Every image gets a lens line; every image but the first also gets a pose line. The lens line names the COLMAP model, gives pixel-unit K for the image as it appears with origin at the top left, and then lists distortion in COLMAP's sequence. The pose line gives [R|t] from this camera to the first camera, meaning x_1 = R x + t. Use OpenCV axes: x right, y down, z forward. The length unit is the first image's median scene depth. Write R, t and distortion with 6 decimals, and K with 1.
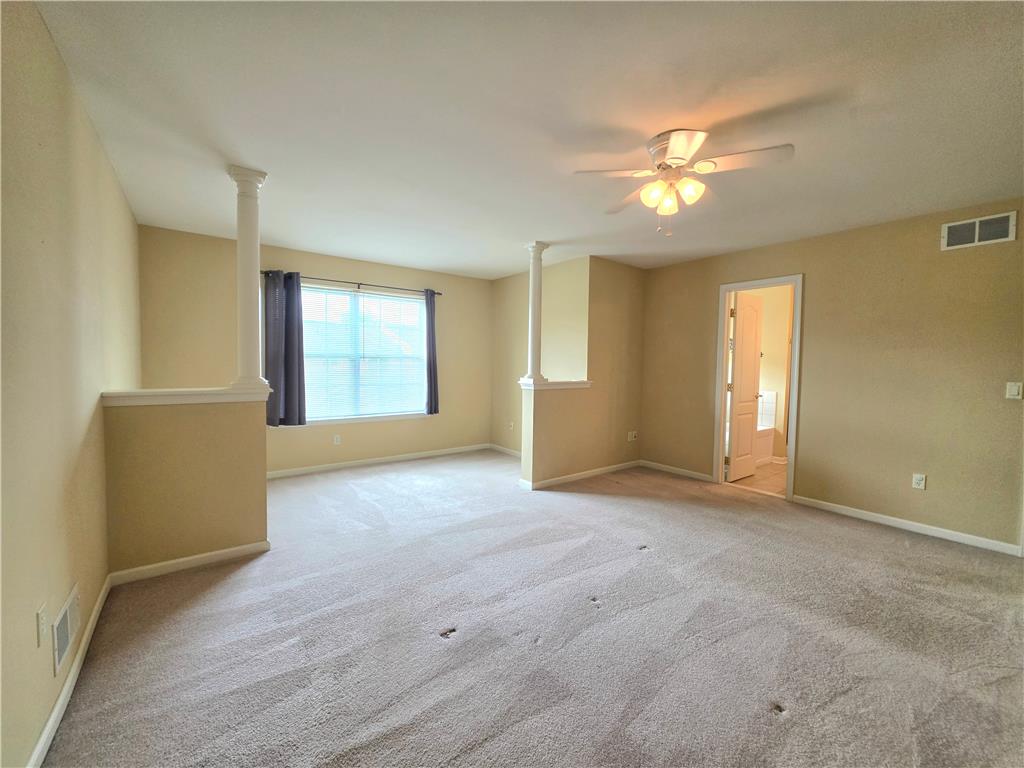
lens RADIAL K [[411.1, 0, 506.6], [0, 411.1, 380.4], [0, 0, 1]] dist [0.003061, -0.000942]
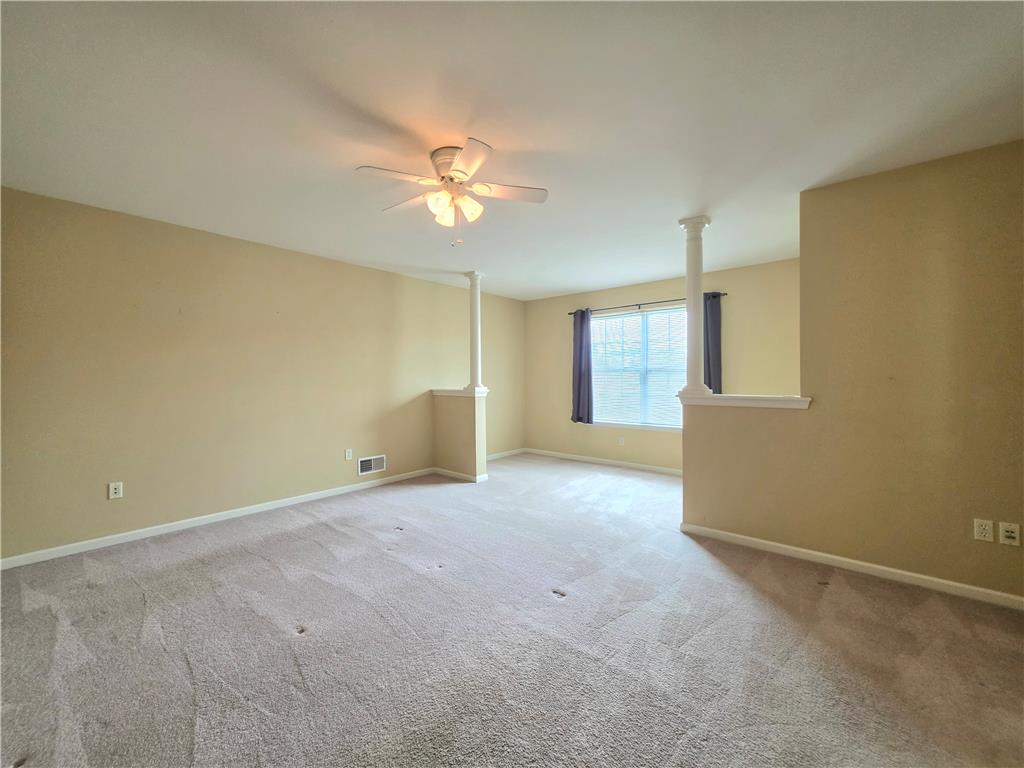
lens RADIAL K [[411.1, 0, 506.0], [0, 411.1, 384.2], [0, 0, 1]] dist [0.003061, -0.000942]
pose [[0.212473, 0.001081, -0.977166, 0.715047], [-0.035453, 0.999350, -0.006604, 0.000374], [0.976524, 0.036046, 0.212373, 0.456827]]
